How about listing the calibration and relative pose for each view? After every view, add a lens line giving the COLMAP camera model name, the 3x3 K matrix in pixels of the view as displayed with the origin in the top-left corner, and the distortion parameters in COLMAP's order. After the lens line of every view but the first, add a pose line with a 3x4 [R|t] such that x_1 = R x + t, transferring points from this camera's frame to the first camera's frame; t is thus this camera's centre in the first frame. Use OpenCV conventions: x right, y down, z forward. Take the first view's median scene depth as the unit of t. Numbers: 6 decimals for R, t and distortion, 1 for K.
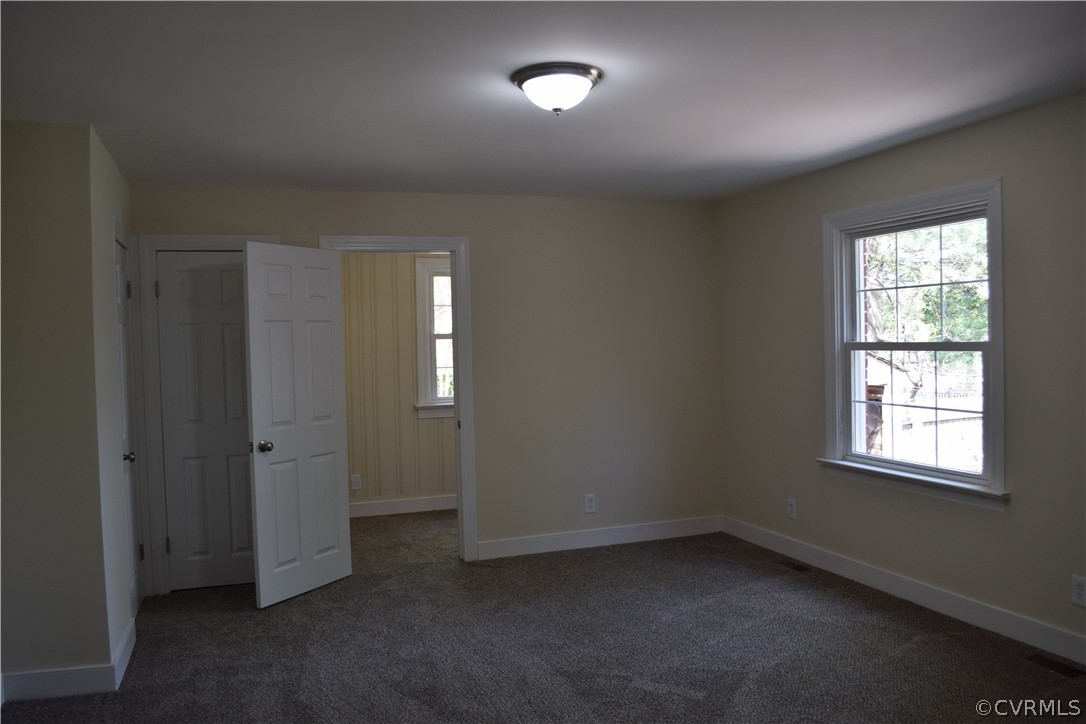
lens RADIAL K [[857.6, 0, 543.0], [0, 857.6, 362.0], [0, 0, 1]] dist [-0.079935, 0.004441]
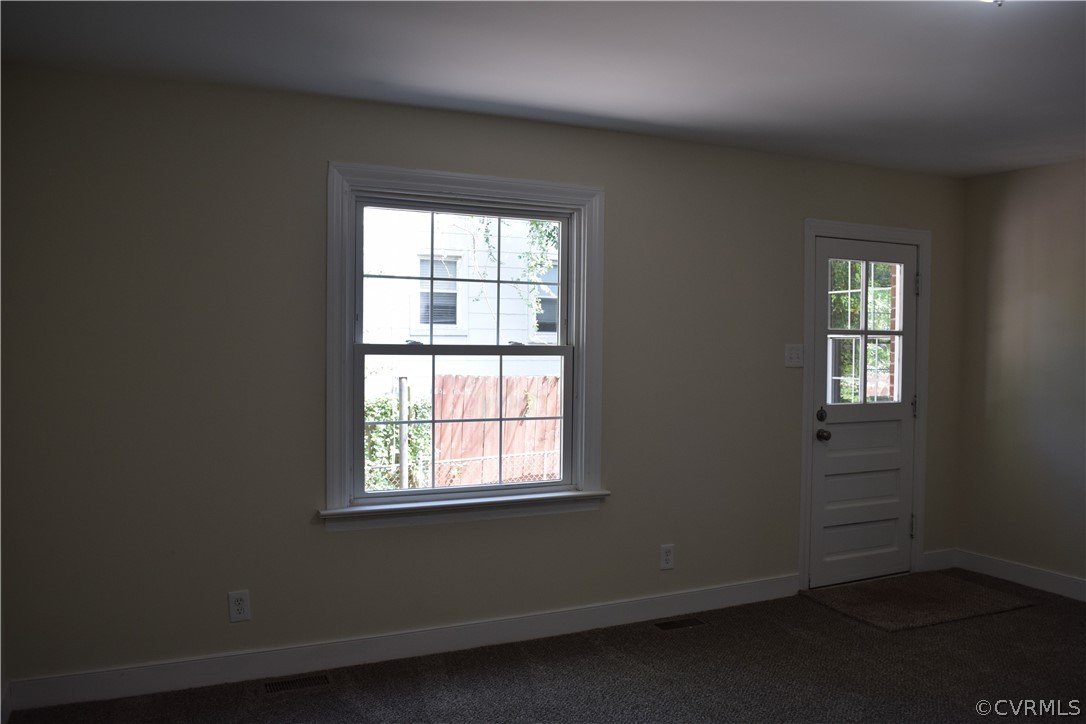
lens RADIAL K [[857.6, 0, 543.0], [0, 857.6, 362.0], [0, 0, 1]] dist [-0.079935, 0.004441]
pose [[-0.107751, 0.006750, 0.994155, -0.432031], [0.021472, 0.999760, -0.004461, -0.000521], [-0.993946, 0.020866, -0.107871, 1.020305]]
